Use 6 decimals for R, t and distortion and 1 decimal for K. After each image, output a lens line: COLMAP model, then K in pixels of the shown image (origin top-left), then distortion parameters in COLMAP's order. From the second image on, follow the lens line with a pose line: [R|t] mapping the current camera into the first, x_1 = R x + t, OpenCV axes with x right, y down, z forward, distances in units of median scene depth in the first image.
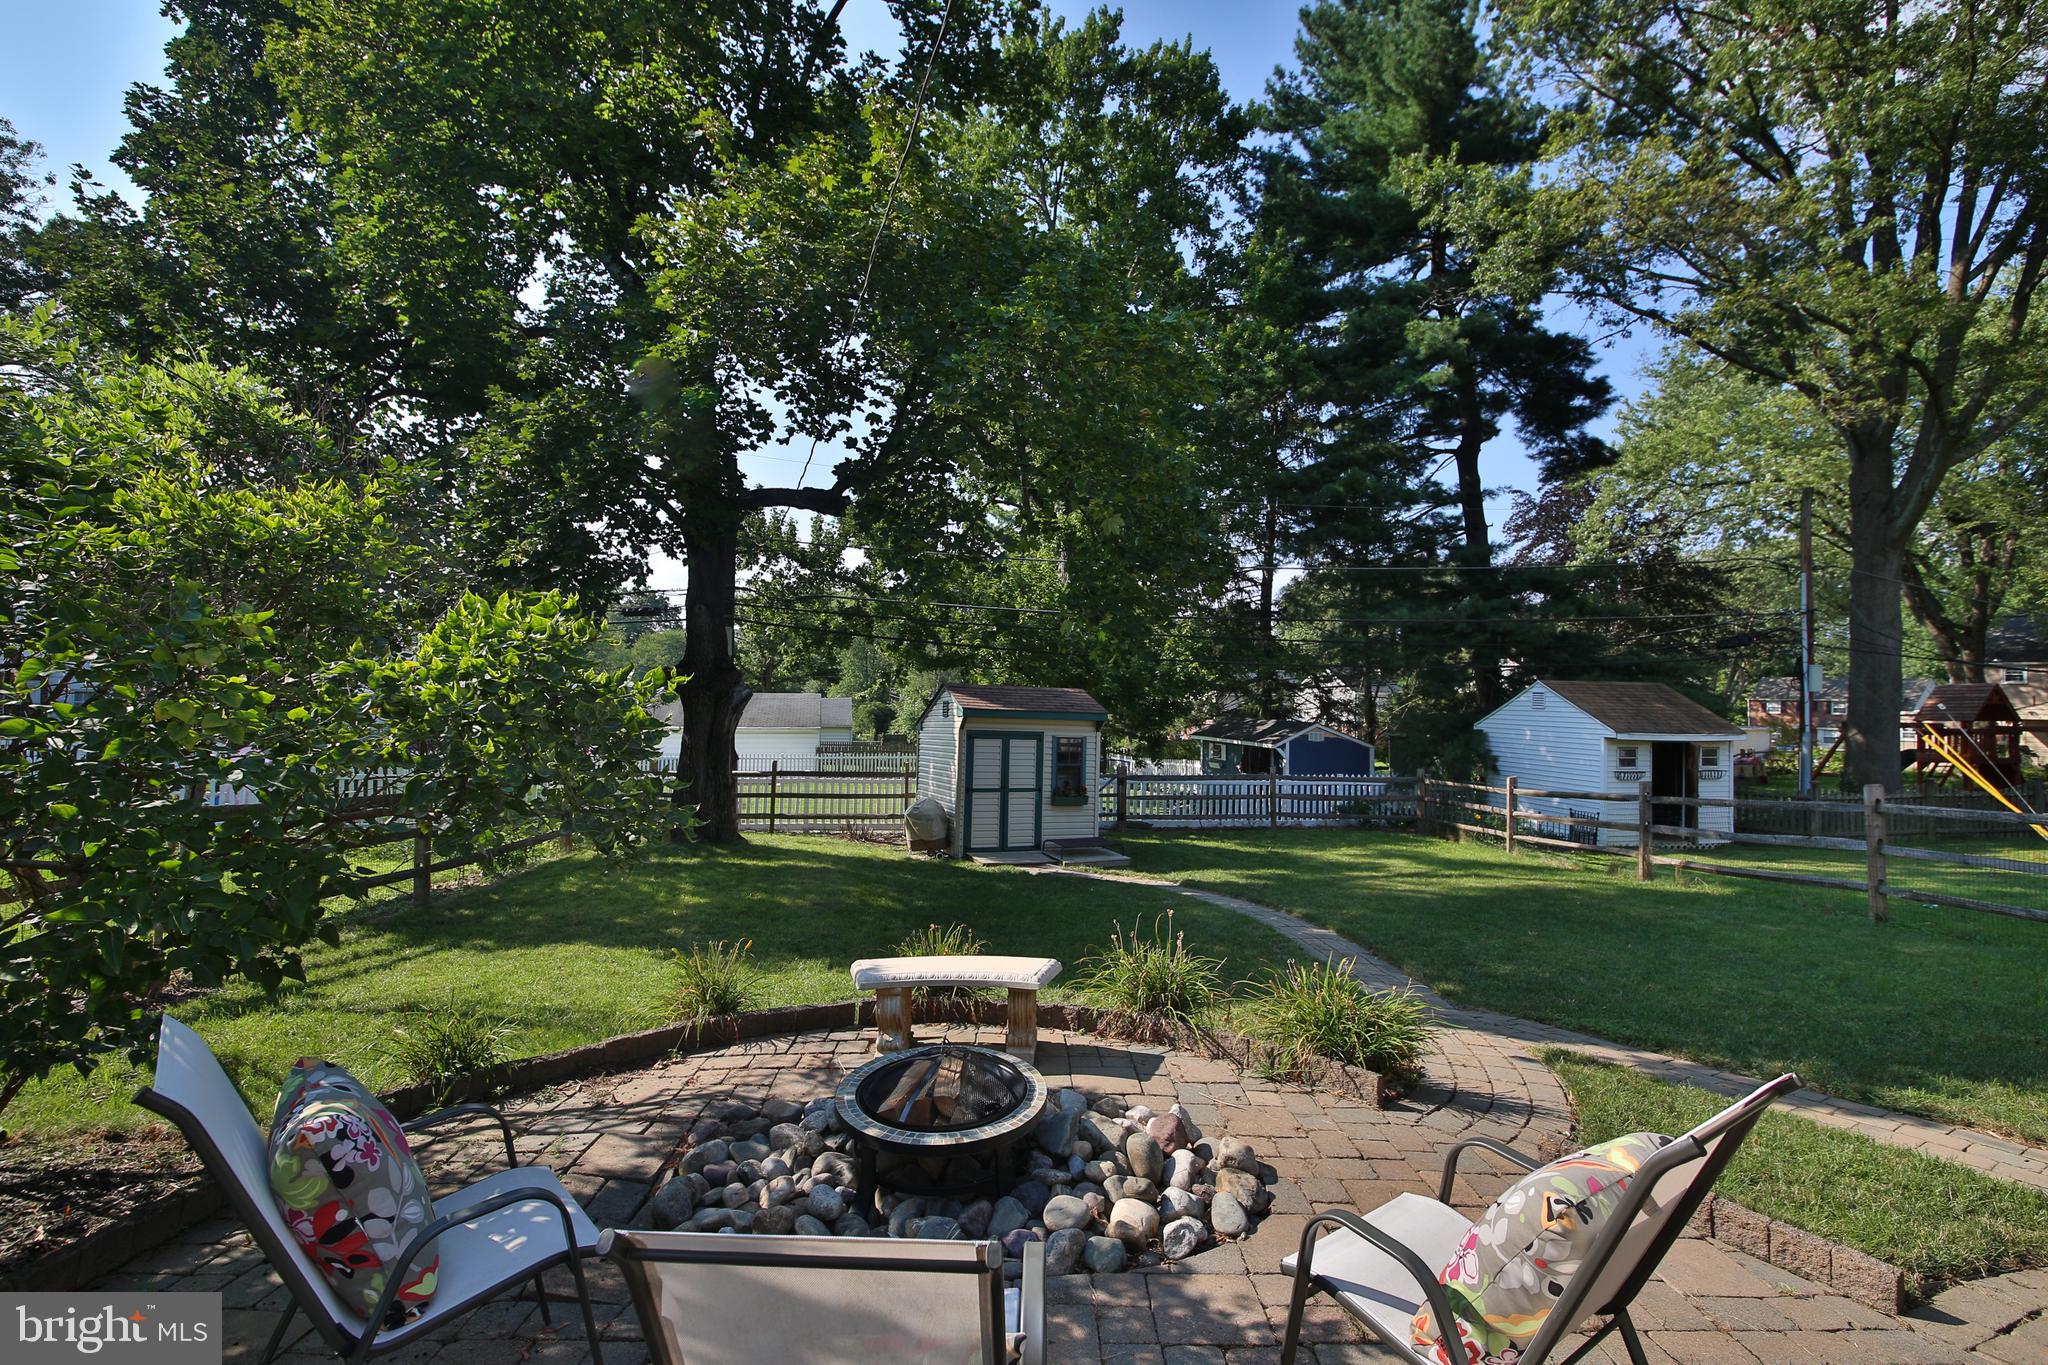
lens RADIAL K [[819.9, 0, 1009.3], [0, 819.9, 677.7], [0, 0, 1]] dist [0.004297, -0.000945]
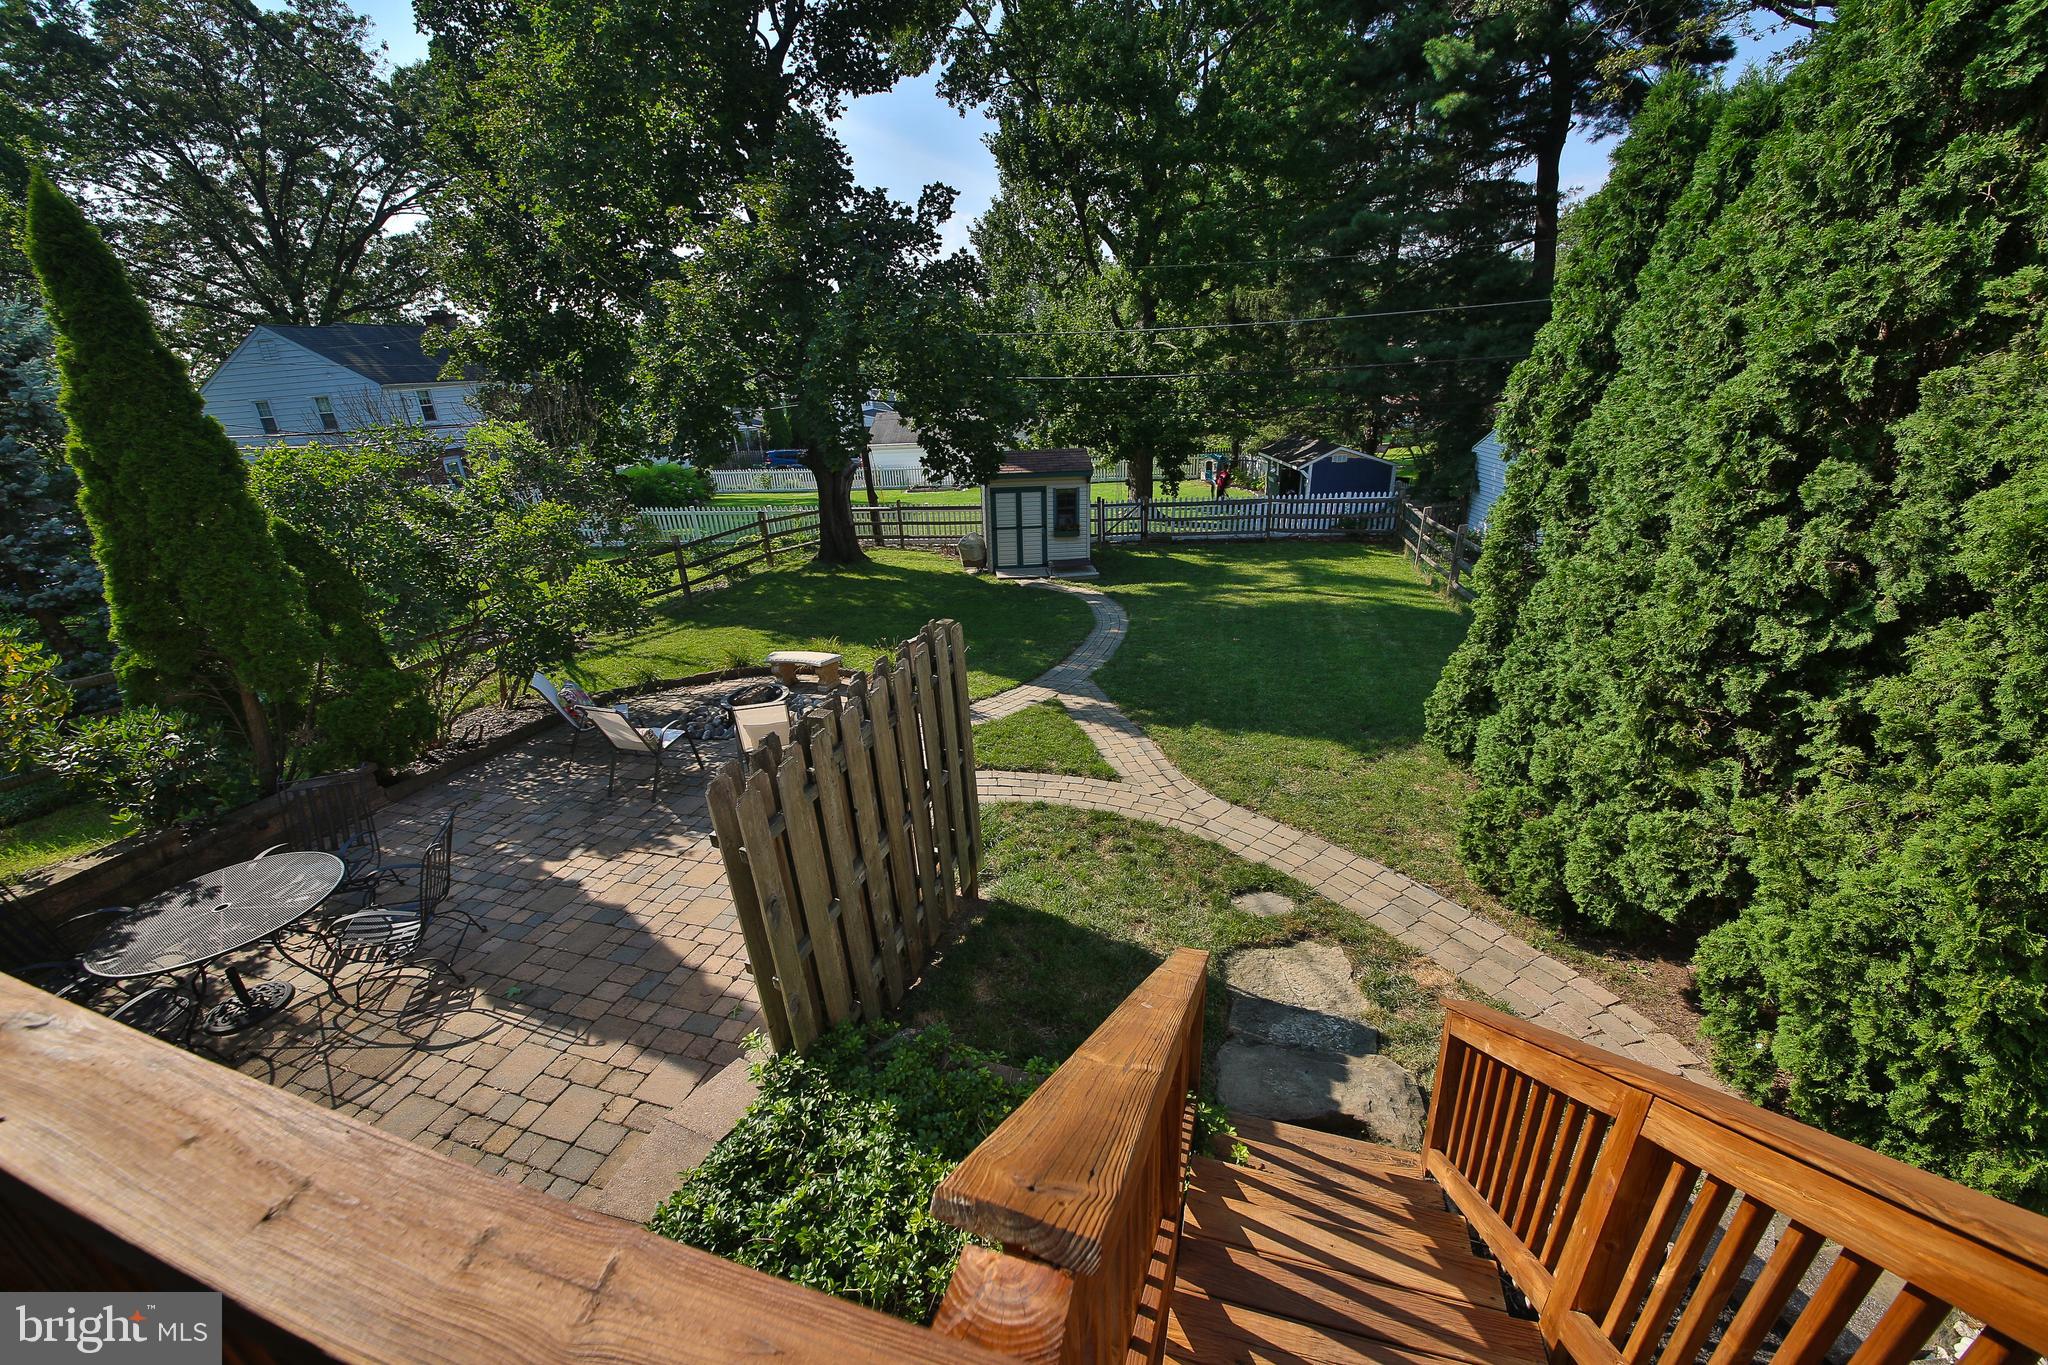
lens RADIAL K [[767.9, 0, 1037.4], [0, 767.9, 661.5], [0, 0, 1]] dist [0.000854, -0.000722]
pose [[0.956990, 0.045248, -0.286571, 0.448341], [0.069576, 0.923144, 0.378106, -0.166667], [0.281654, -0.381782, 0.880292, -0.315314]]
